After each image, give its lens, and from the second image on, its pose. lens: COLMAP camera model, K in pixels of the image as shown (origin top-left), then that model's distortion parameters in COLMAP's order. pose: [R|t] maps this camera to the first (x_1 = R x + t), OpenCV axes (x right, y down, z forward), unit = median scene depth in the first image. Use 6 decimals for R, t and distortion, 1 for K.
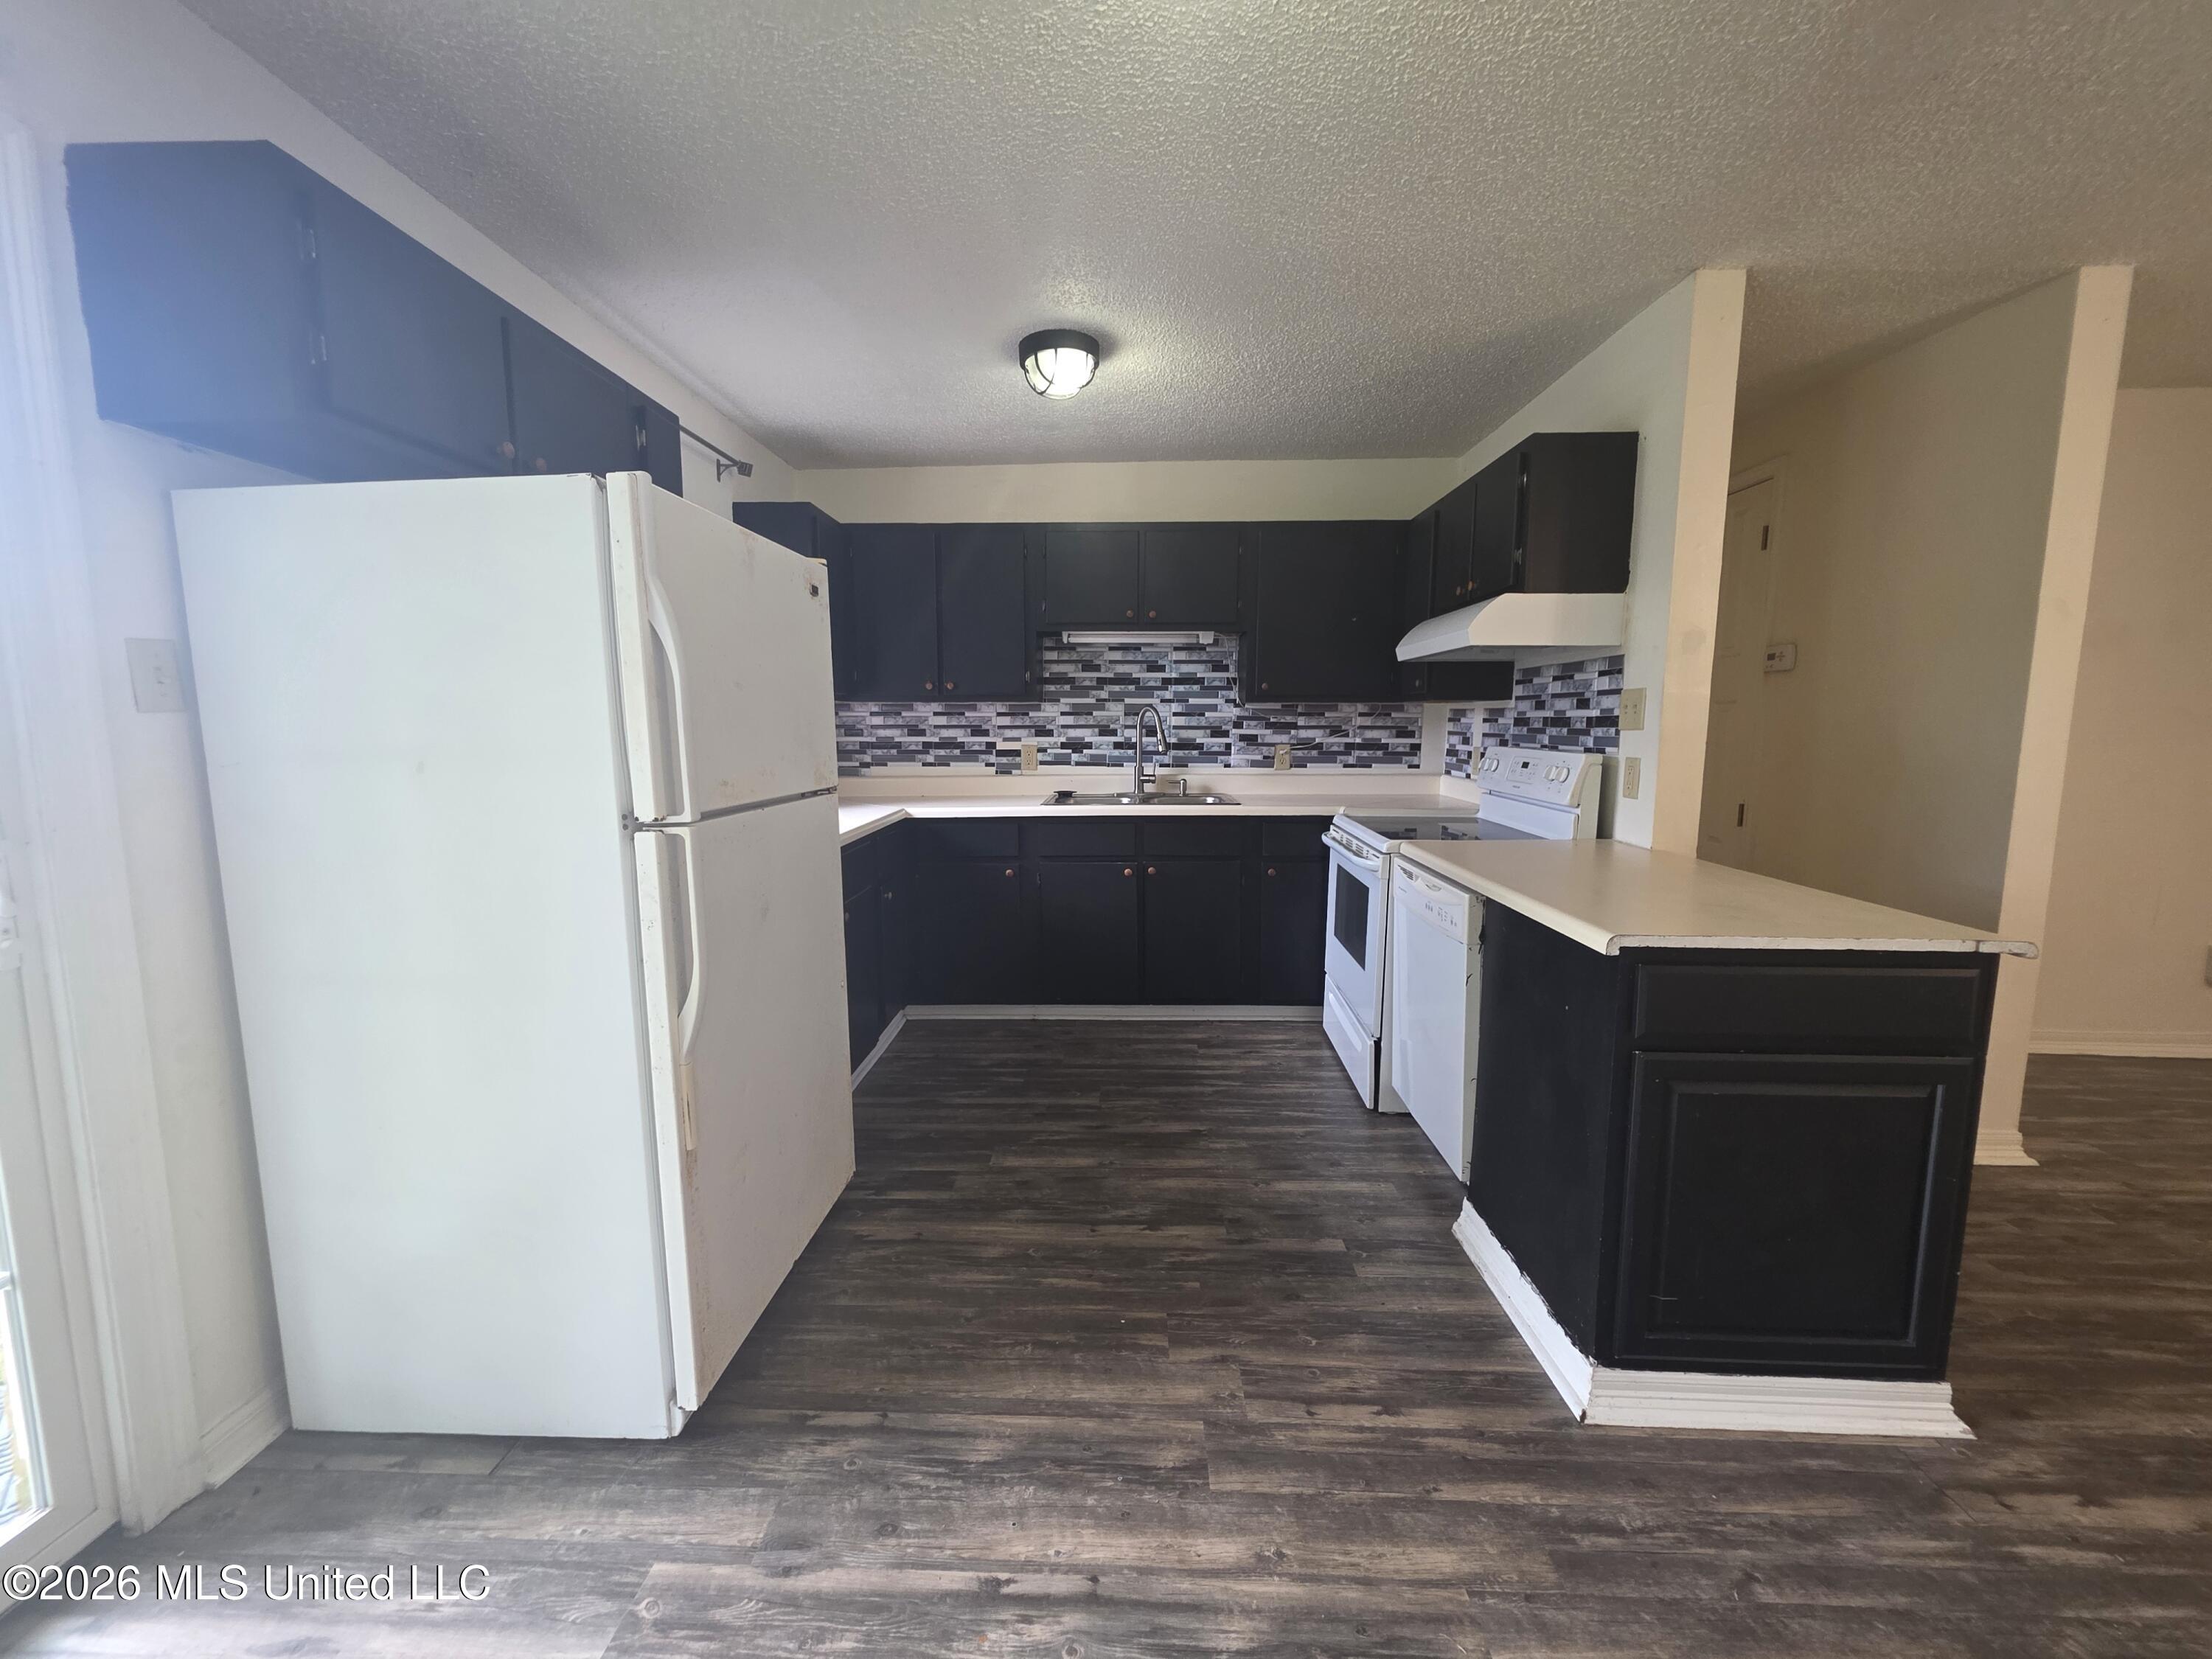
lens RADIAL K [[881.4, 0, 1097.2], [0, 881.4, 827.1], [0, 0, 1]] dist [0.001699, 0.000101]
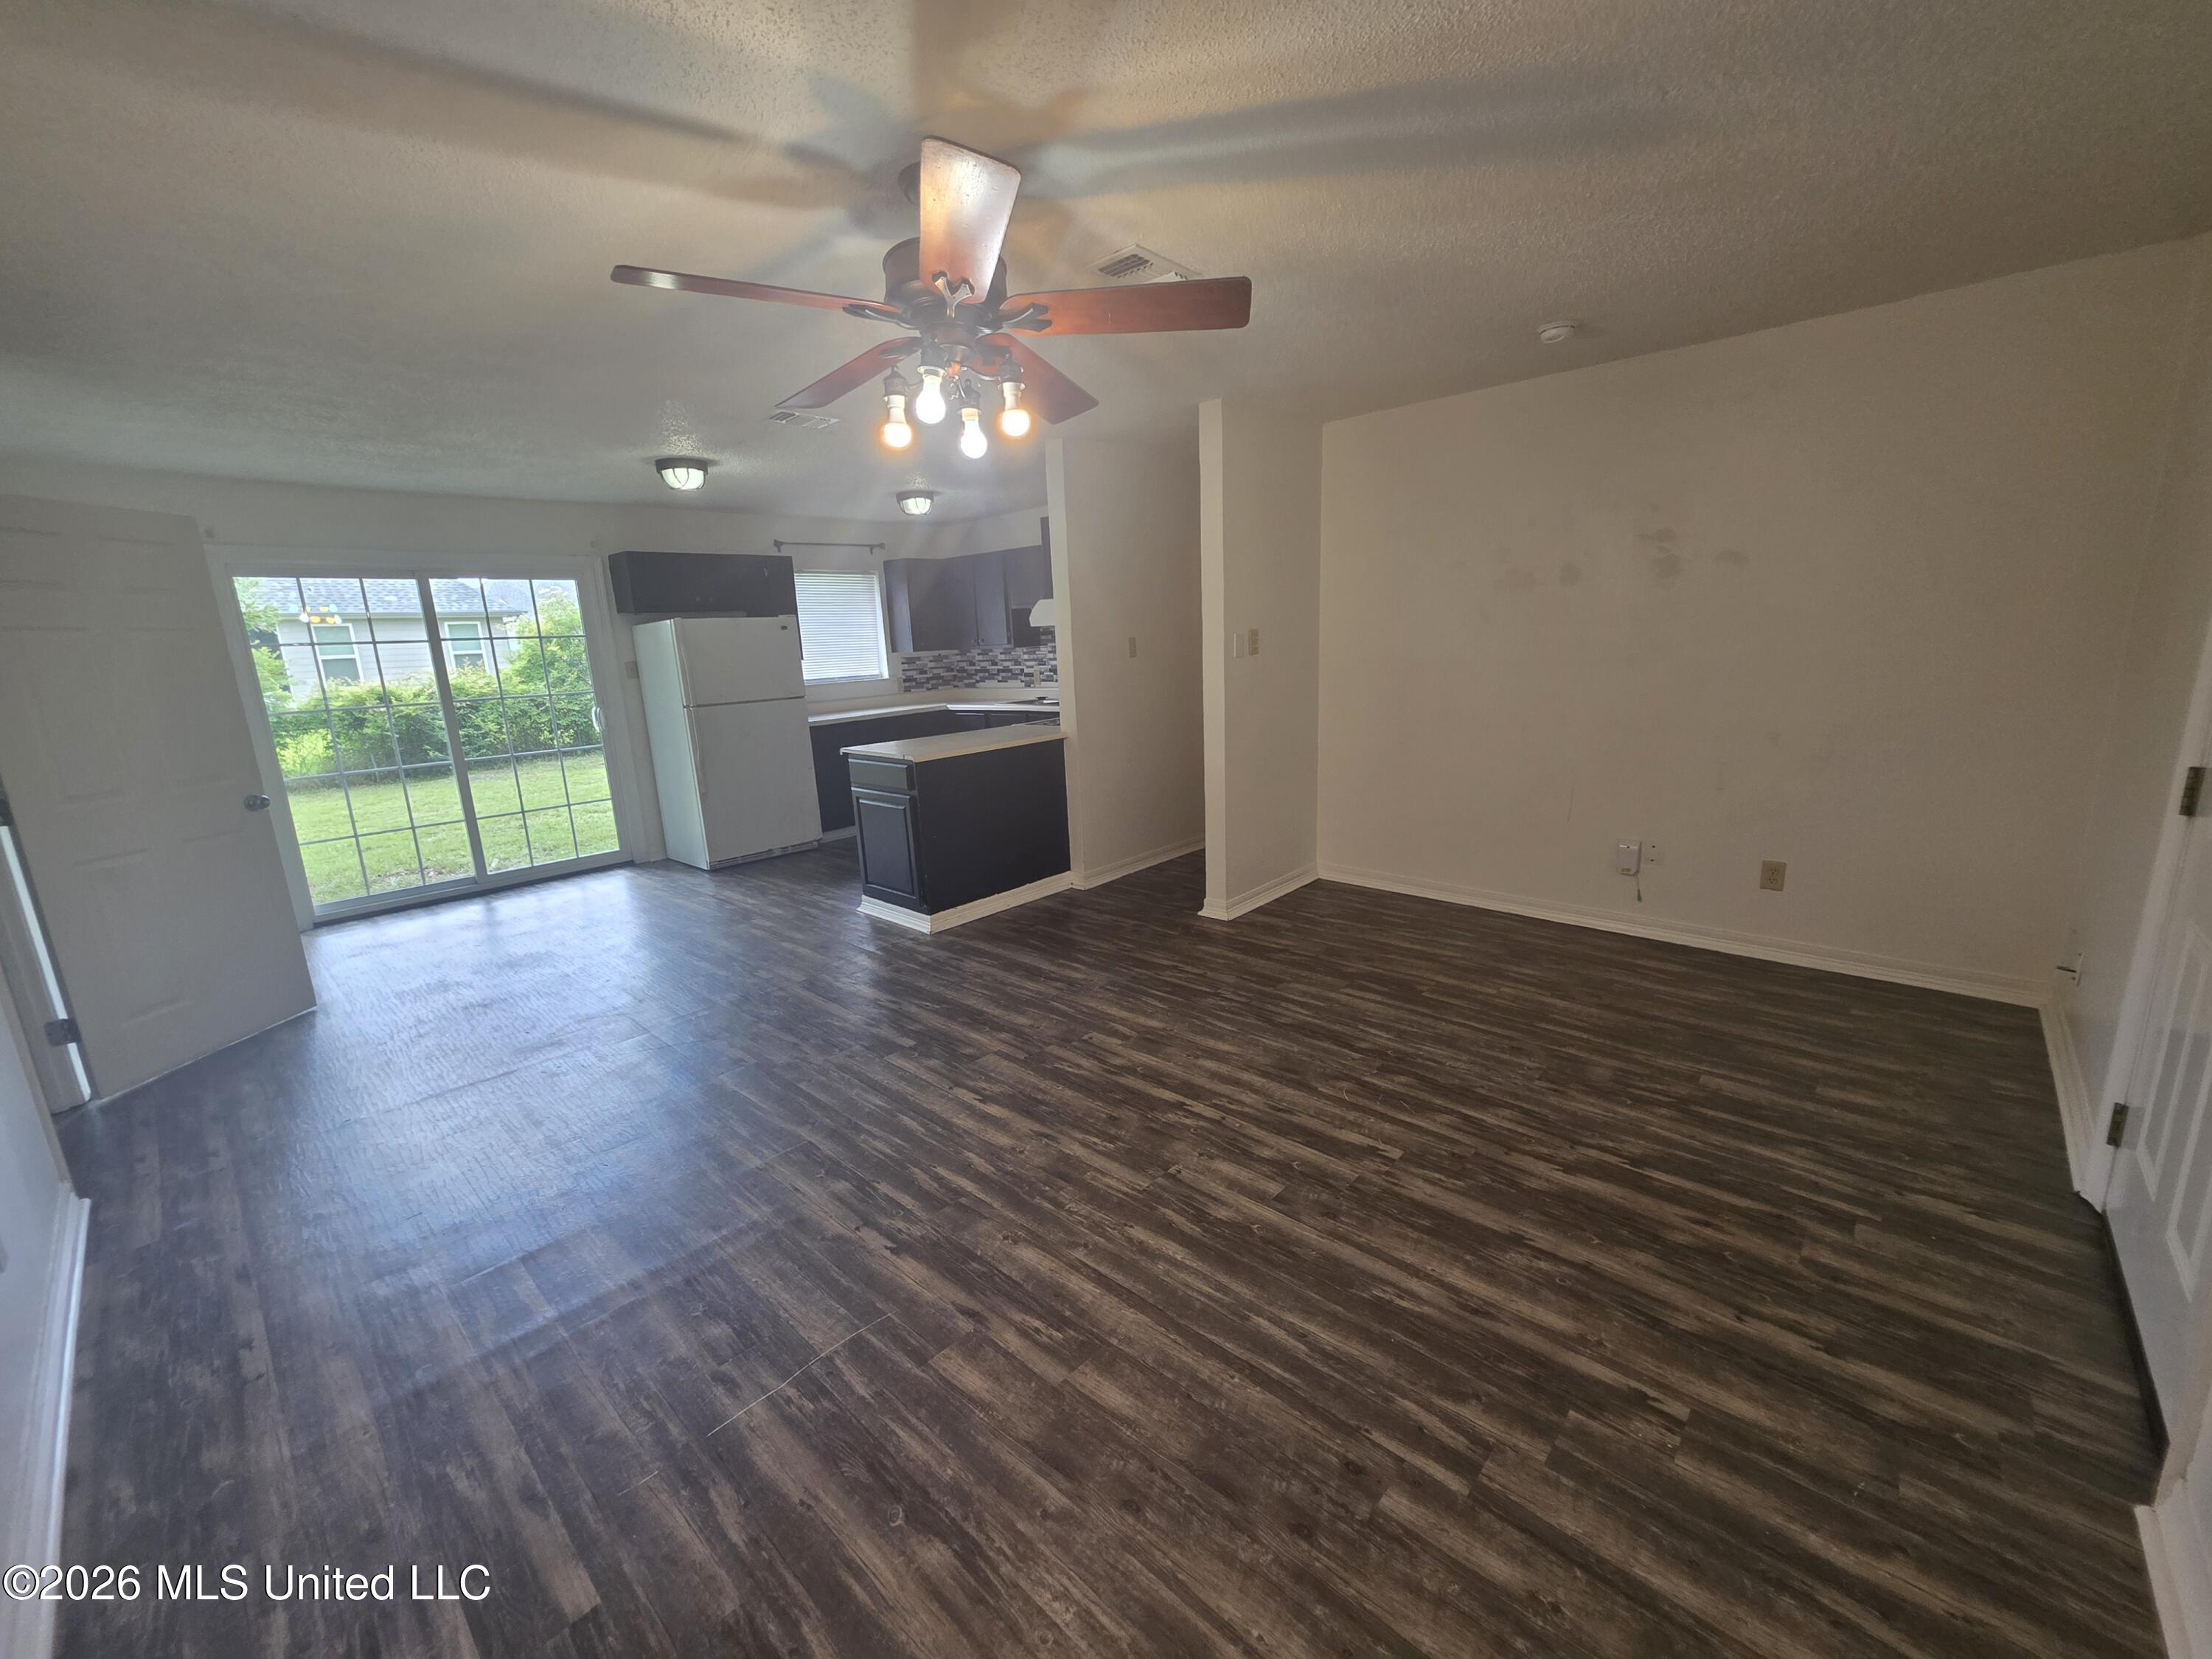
lens RADIAL K [[881.4, 0, 1100.1], [0, 881.4, 825.0], [0, 0, 1]] dist [0.001699, 0.000101]
pose [[0.761195, 0.103660, -0.640184, 2.549691], [-0.029998, 0.991714, 0.124912, -0.020553], [0.647828, -0.075878, 0.757998, -0.611947]]
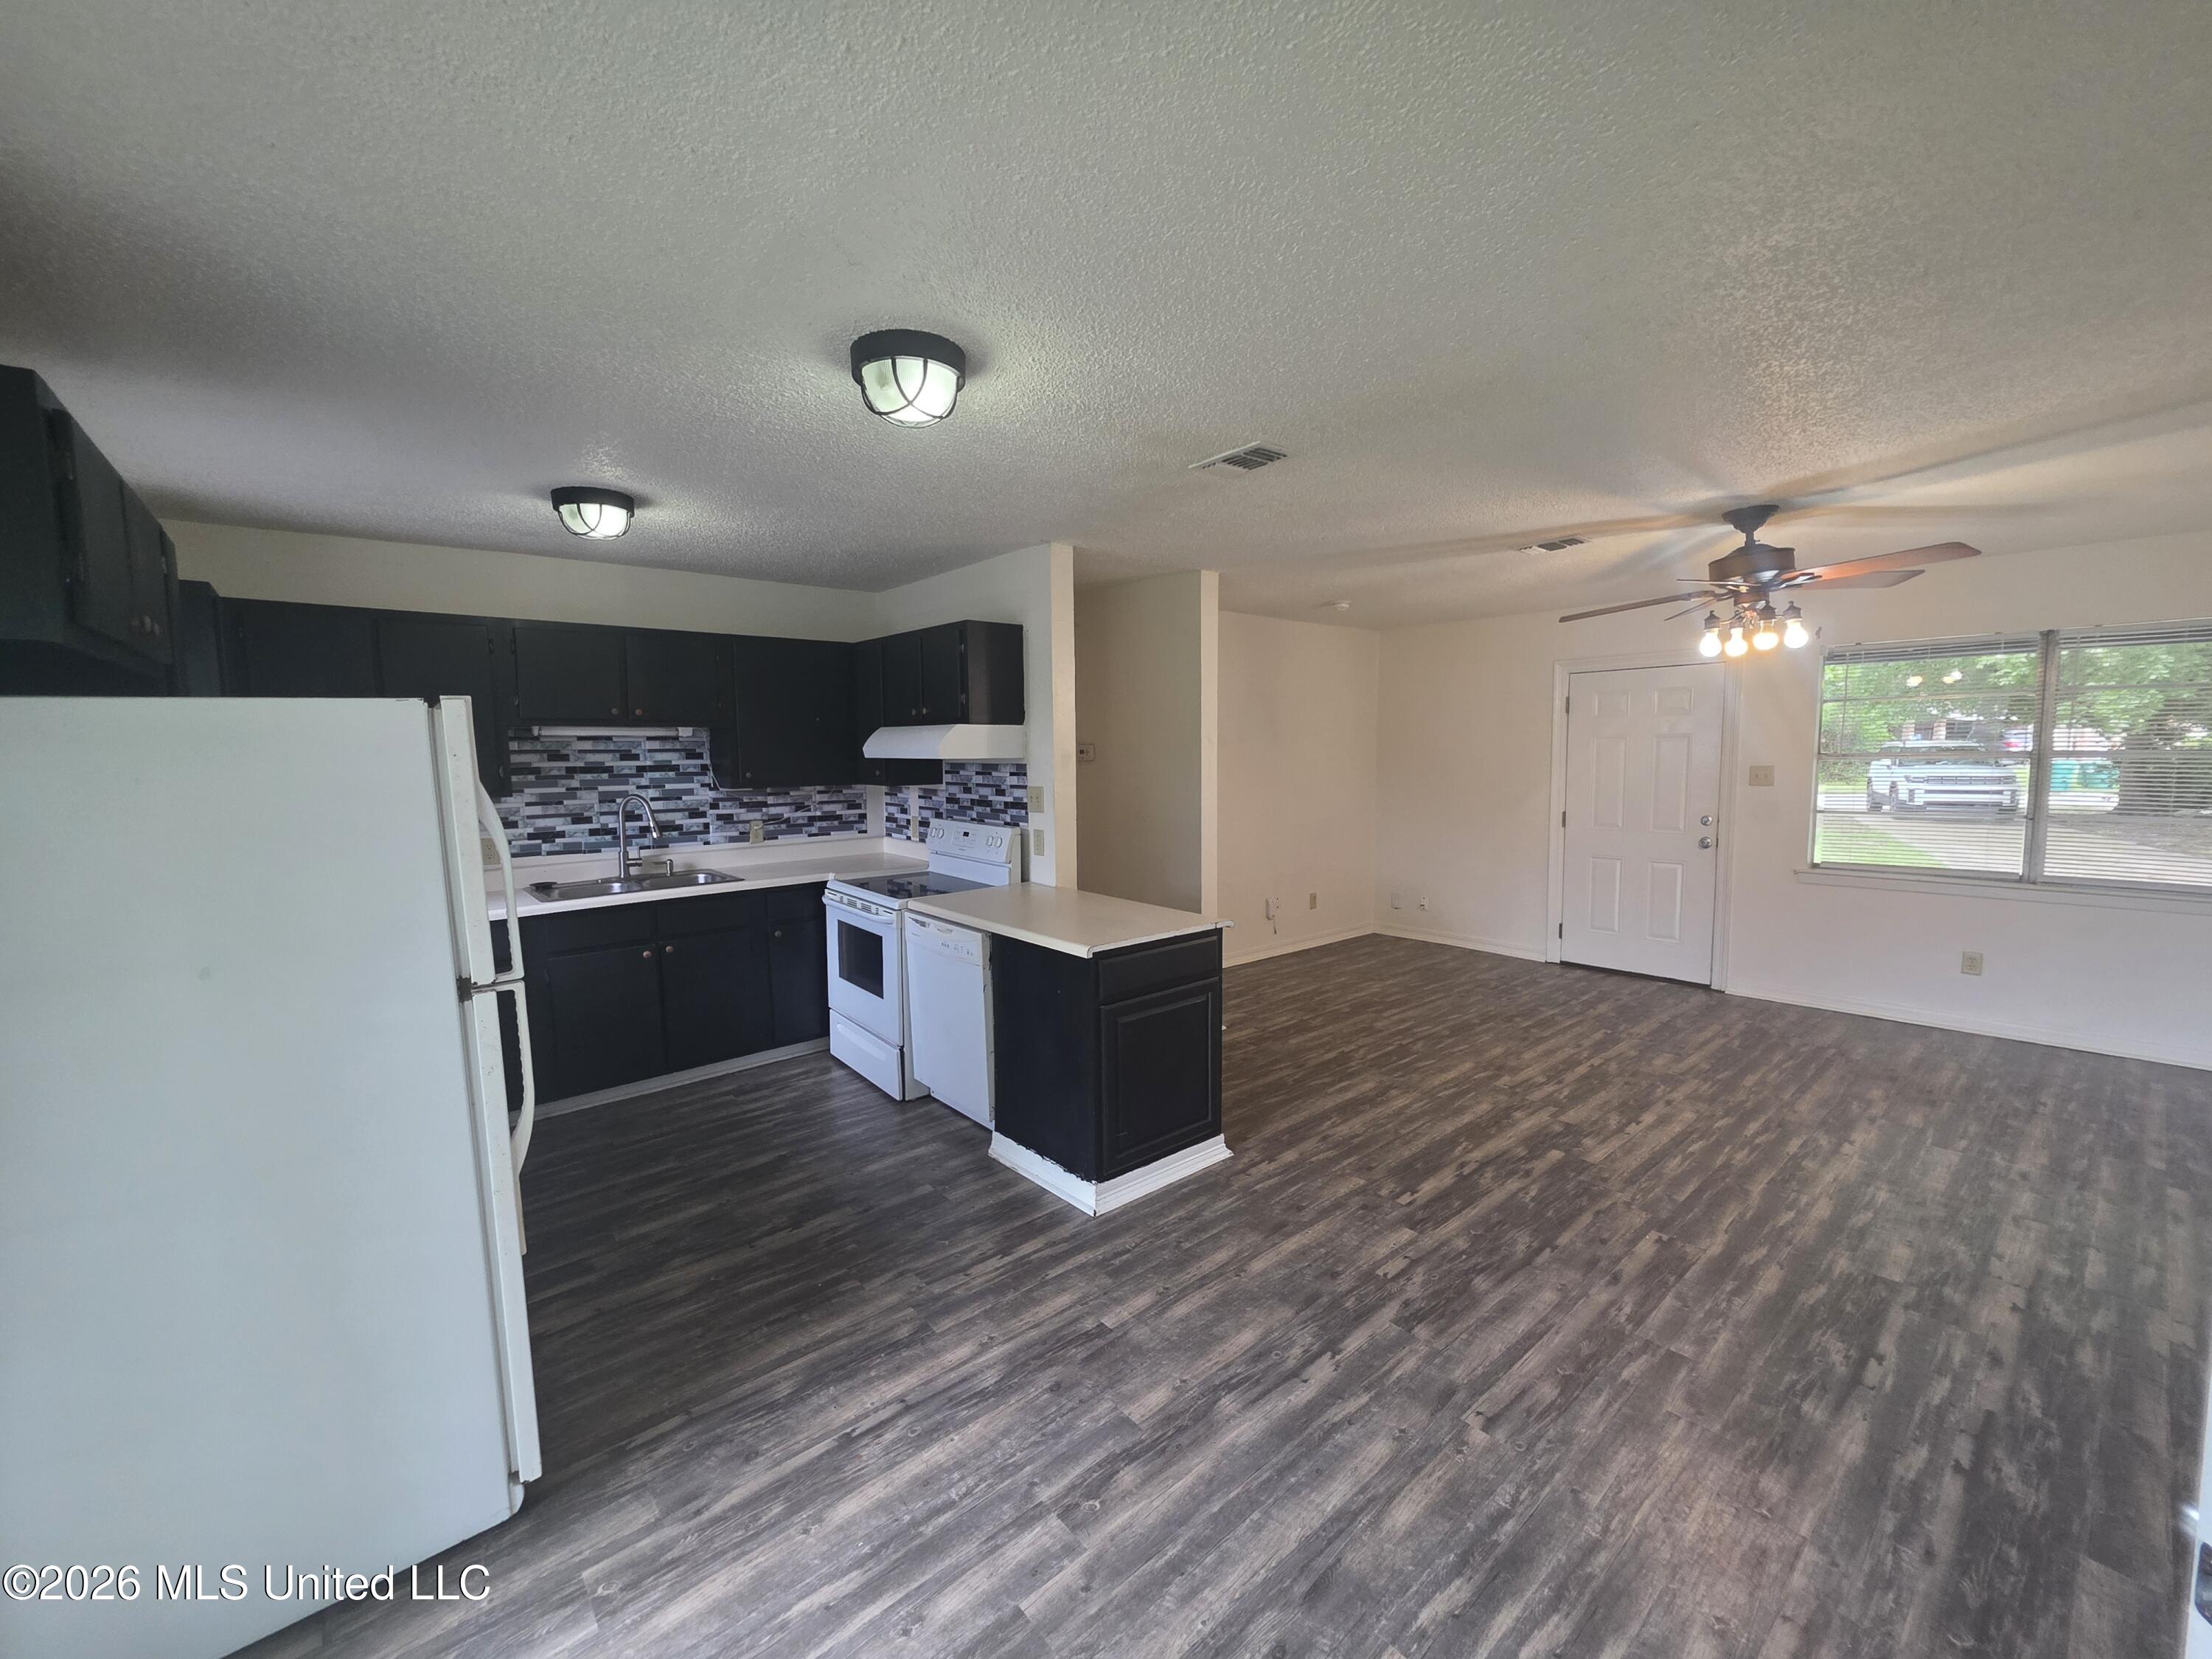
lens RADIAL K [[881.4, 0, 1095.2], [0, 881.4, 828.7], [0, 0, 1]] dist [0.001699, 0.000101]
pose [[0.741108, -0.071596, 0.667558, -0.495004], [0.090994, 0.995835, 0.005785, -0.107390], [-0.665191, 0.056456, 0.744536, -0.324914]]
